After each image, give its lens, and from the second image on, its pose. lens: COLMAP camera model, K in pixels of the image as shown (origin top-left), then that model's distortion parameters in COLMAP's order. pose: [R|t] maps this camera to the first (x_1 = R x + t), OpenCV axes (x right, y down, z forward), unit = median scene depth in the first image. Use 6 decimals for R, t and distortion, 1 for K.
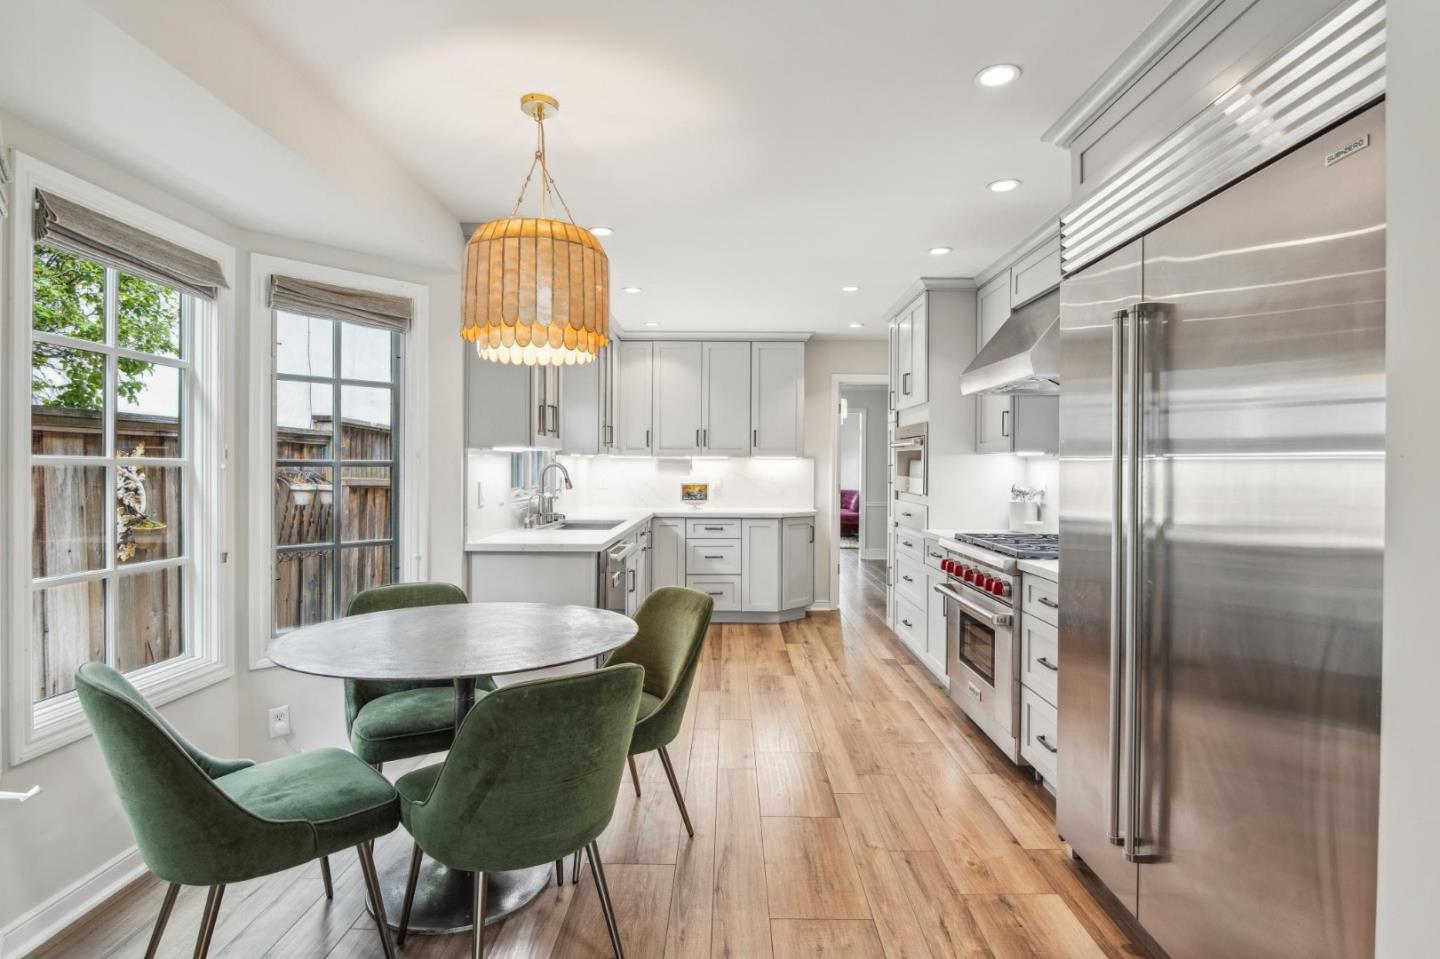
lens RADIAL K [[726.5, 0, 720.5], [0, 726.5, 480.8], [0, 0, 1]] dist [-0.004539, -0.001154]
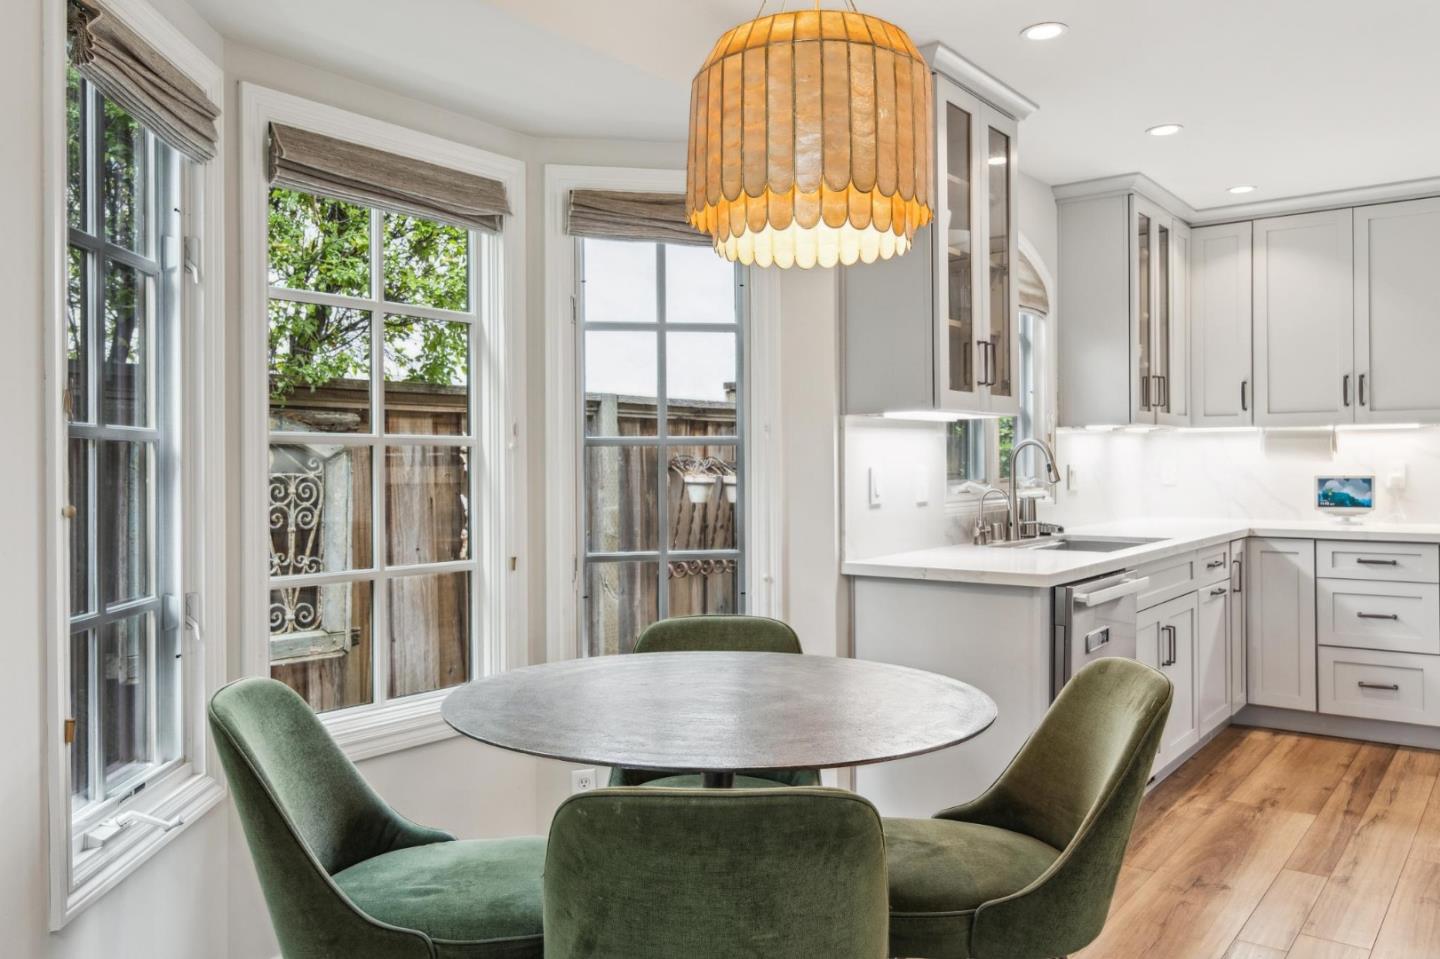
lens RADIAL K [[1091.4, 0, 720.4], [0, 1091.4, 467.0], [0, 0, 1]] dist [0.012418, -0.004566]
pose [[0.802286, -0.006424, -0.596905, 0.159613], [-0.000611, 0.999933, -0.011582, 0.013779], [0.596940, 0.009657, 0.802228, 0.166335]]
